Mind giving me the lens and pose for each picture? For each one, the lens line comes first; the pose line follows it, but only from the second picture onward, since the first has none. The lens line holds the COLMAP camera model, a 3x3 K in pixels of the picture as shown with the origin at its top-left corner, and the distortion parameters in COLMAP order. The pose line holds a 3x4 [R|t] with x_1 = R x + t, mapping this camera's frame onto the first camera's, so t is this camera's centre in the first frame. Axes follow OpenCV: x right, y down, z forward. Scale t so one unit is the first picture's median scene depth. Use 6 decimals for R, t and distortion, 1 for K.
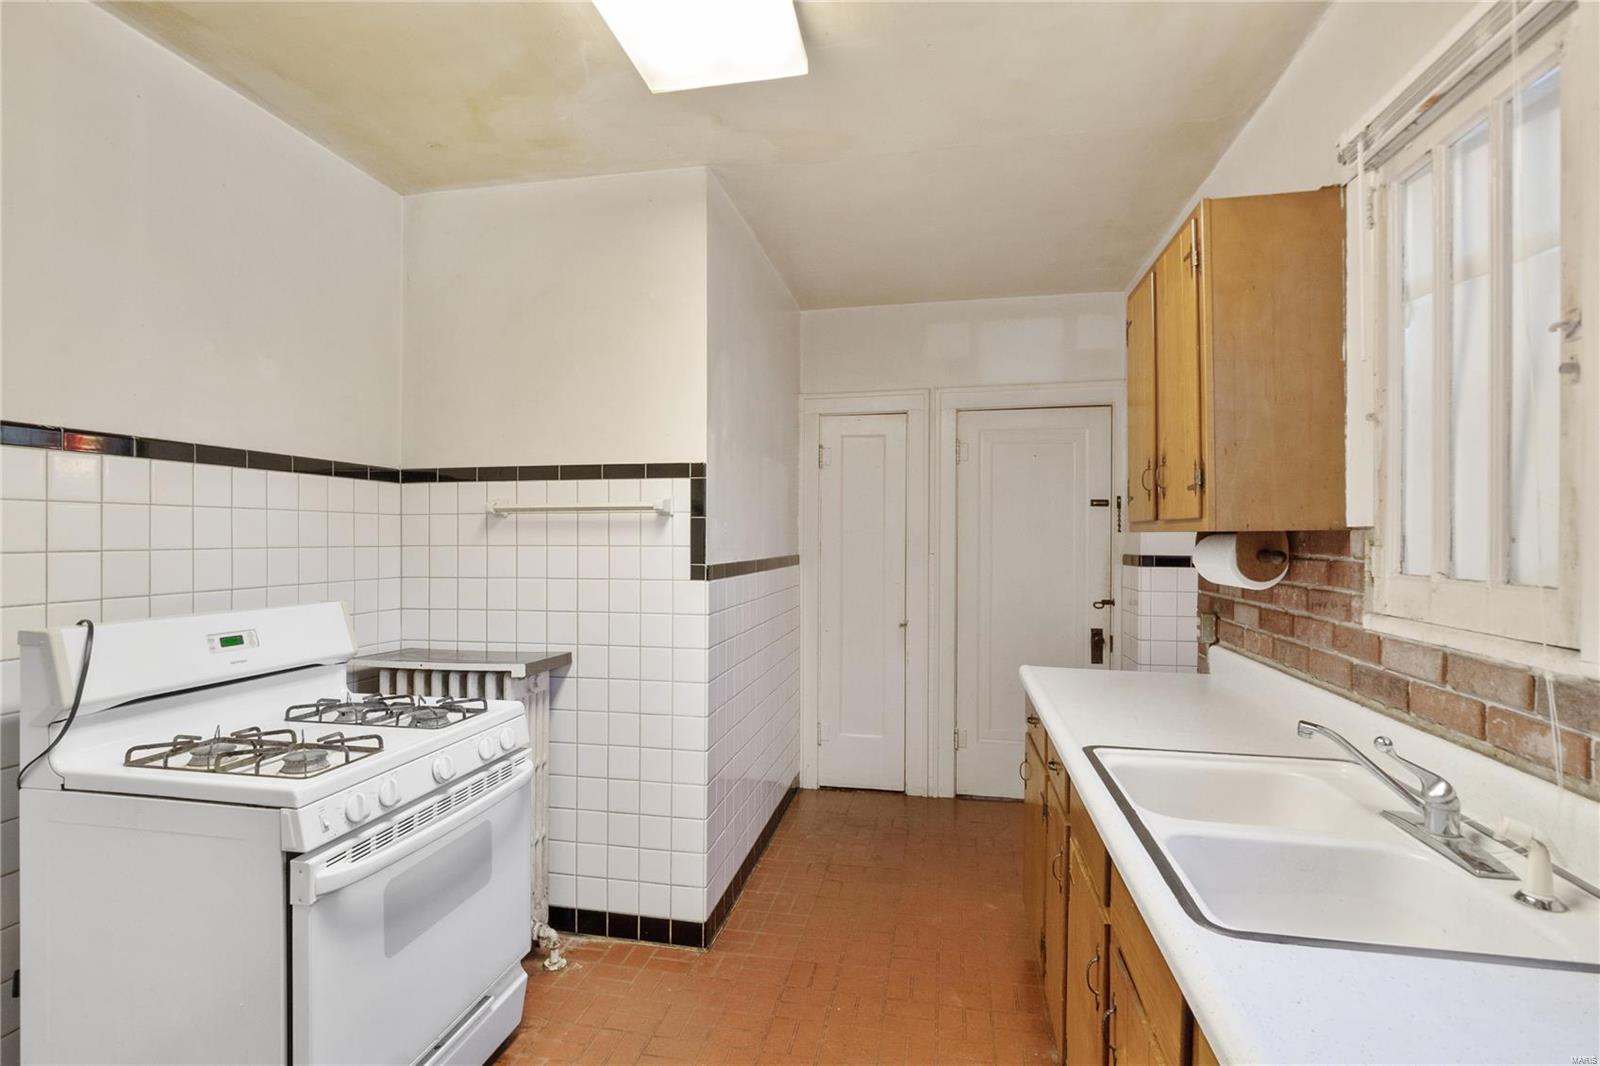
lens RADIAL K [[767.4, 0, 793.5], [0, 767.4, 533.0], [0, 0, 1]] dist [0.002378, -0.000526]
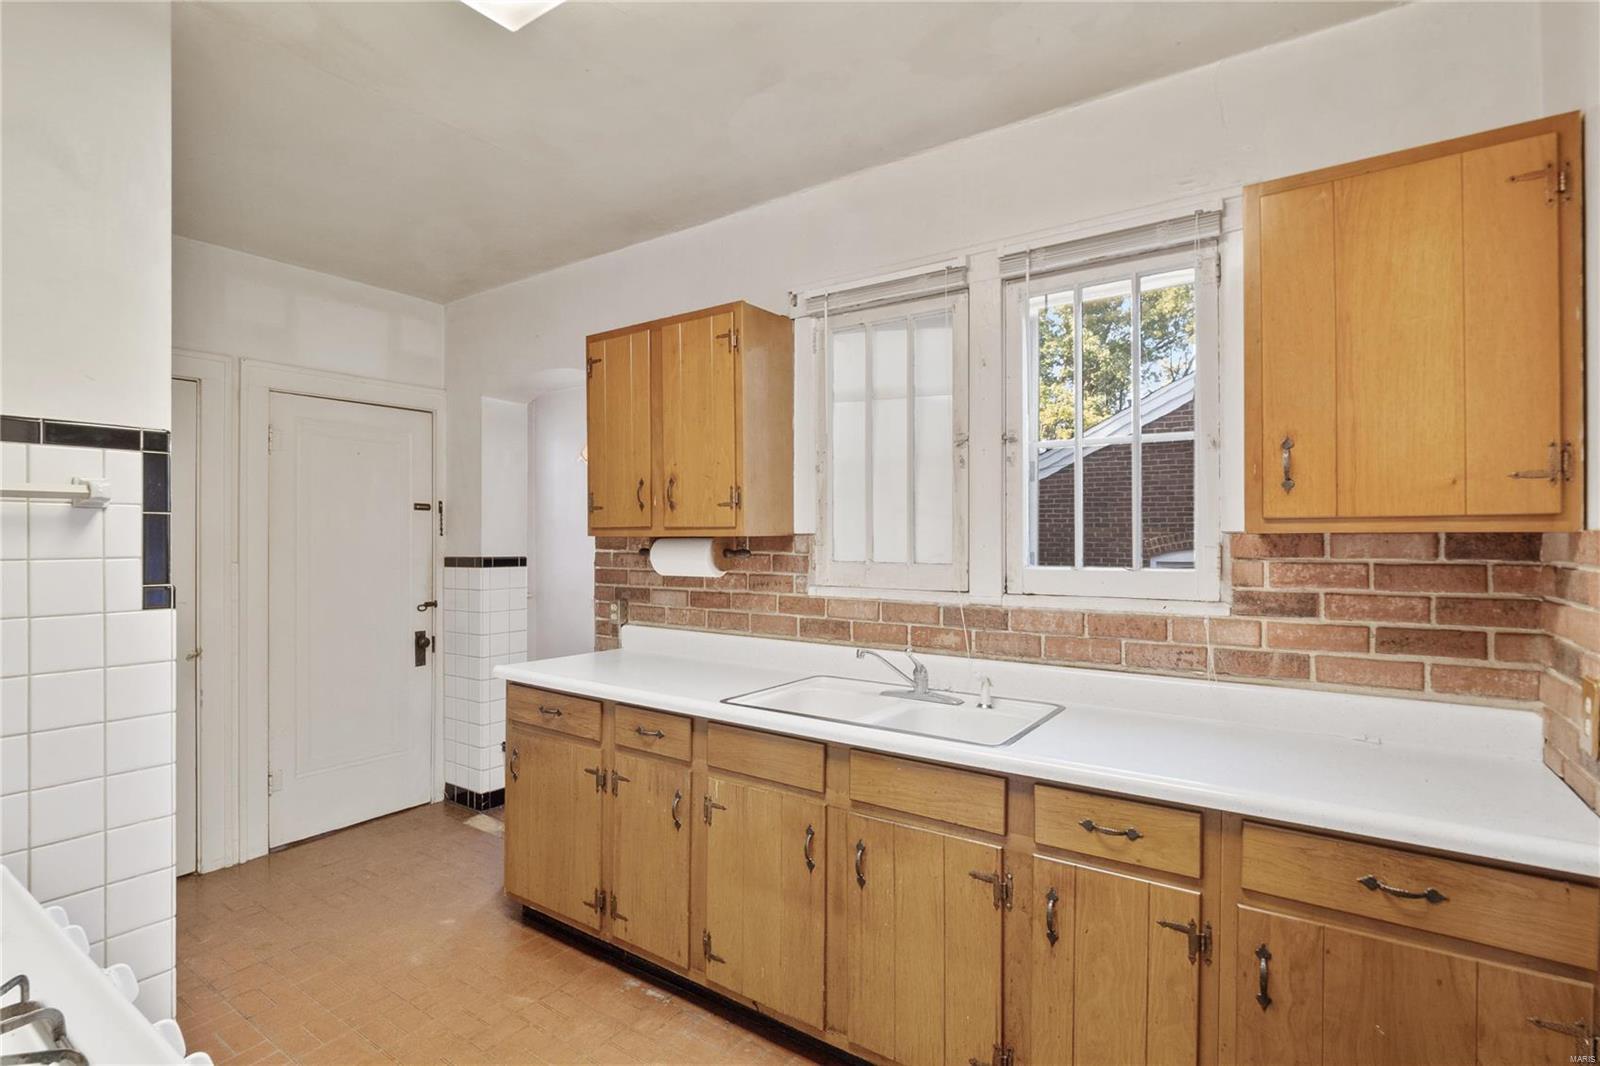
lens RADIAL K [[767.4, 0, 752.4], [0, 767.4, 537.6], [0, 0, 1]] dist [0.002378, -0.000526]
pose [[0.425204, -0.000631, 0.905097, -0.500004], [-0.001360, 0.999998, 0.001336, -0.001035], [-0.905097, -0.001799, 0.425202, 0.261371]]
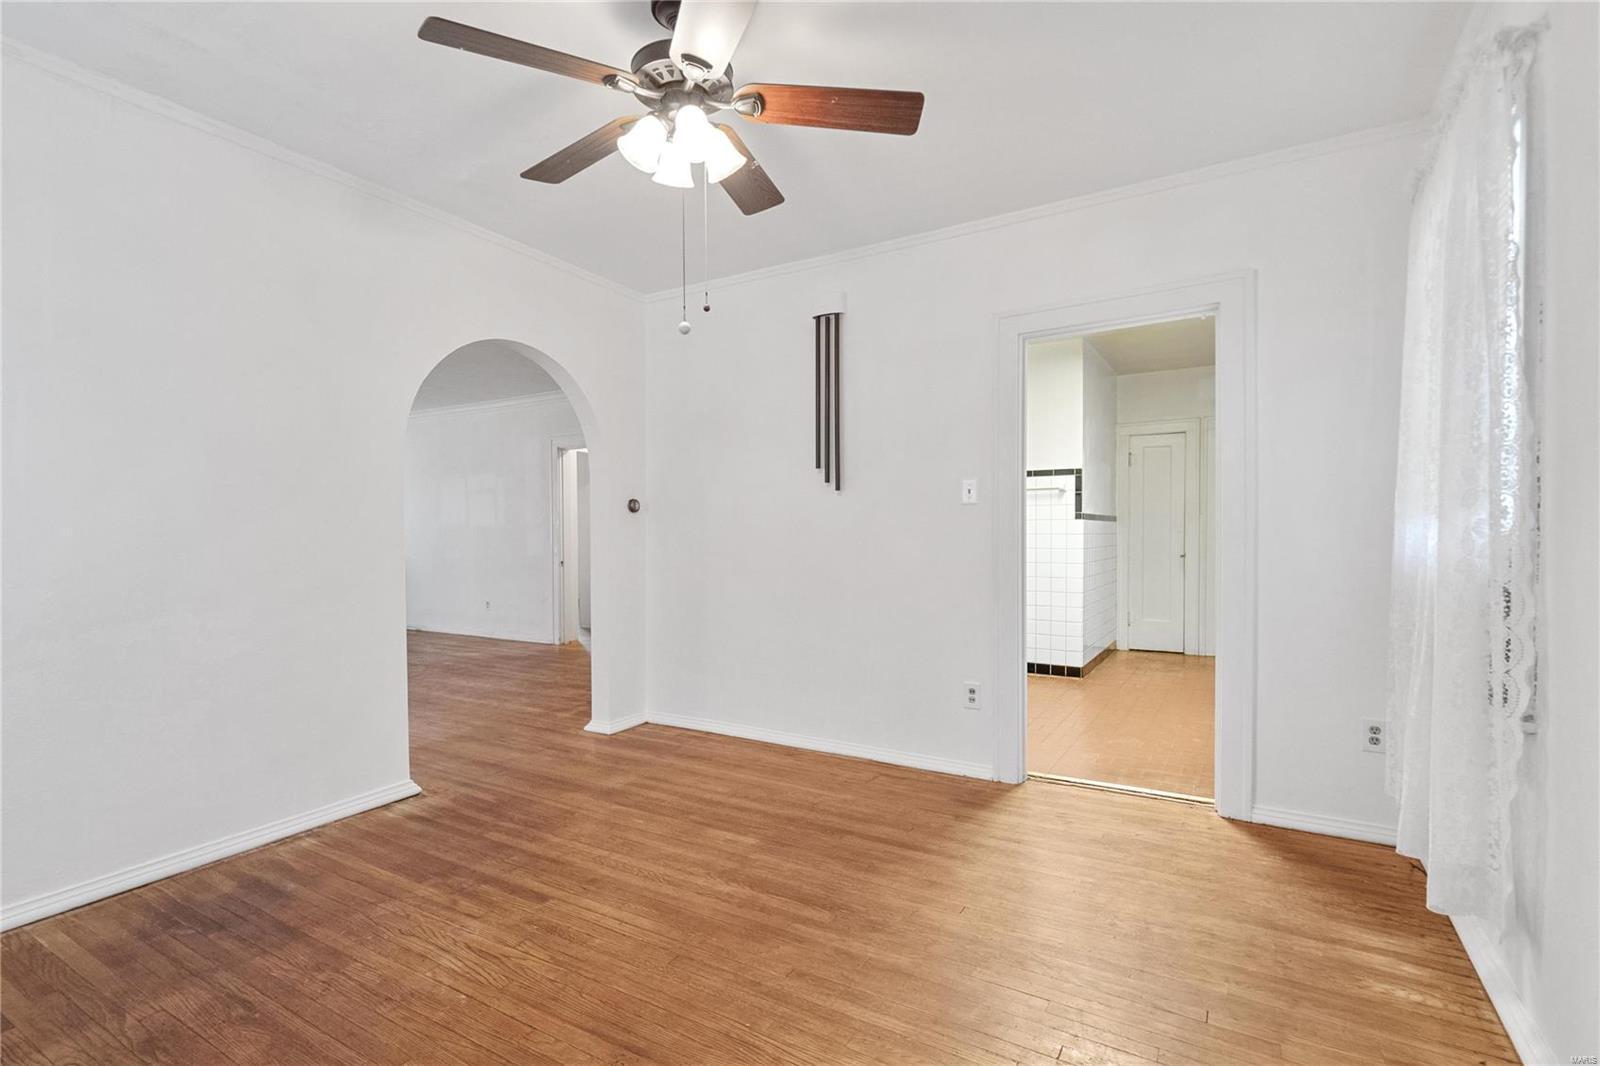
lens RADIAL K [[767.4, 0, 788.8], [0, 767.4, 535.2], [0, 0, 1]] dist [0.002378, -0.000526]
pose [[0.938166, -0.000374, -0.346184, -0.142561], [0.004413, 0.999931, 0.010878, 0.080207], [0.346157, -0.011733, 0.938103, -1.462778]]
